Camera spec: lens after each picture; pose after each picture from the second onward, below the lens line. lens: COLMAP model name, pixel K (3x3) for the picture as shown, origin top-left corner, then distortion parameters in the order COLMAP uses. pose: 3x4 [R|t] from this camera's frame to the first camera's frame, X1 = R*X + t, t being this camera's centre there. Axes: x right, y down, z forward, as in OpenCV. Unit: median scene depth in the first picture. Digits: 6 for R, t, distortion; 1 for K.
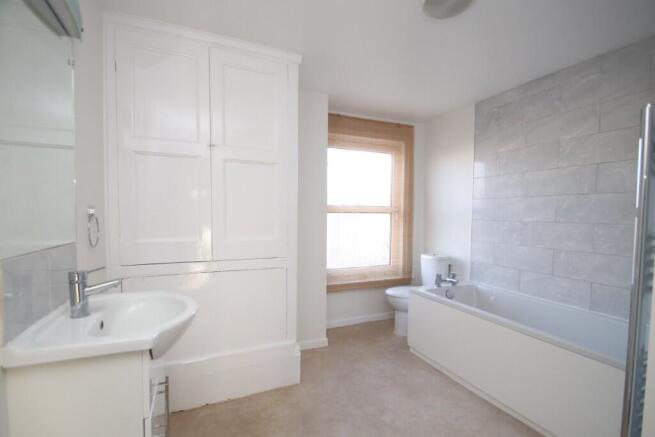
lens RADIAL K [[307.3, 0, 327.2], [0, 307.3, 217.1], [0, 0, 1]] dist [0.010215, -0.005598]
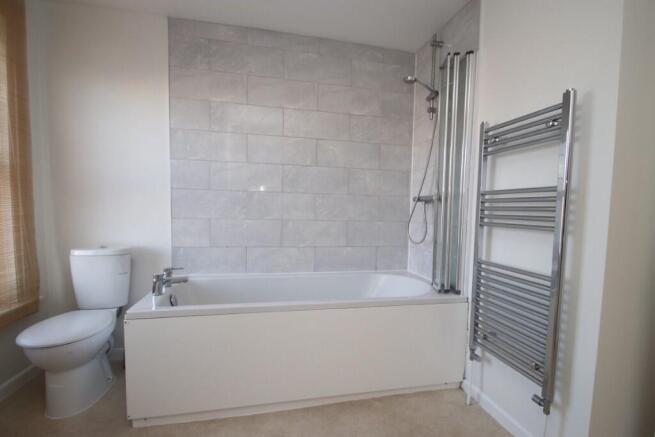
lens RADIAL K [[307.3, 0, 331.1], [0, 307.3, 227.7], [0, 0, 1]] dist [0.010215, -0.005598]
pose [[0.196492, -0.060889, 0.978613, -0.169691], [-0.006346, 0.997970, 0.063368, 0.059940], [-0.980485, -0.018661, 0.195706, 0.598484]]
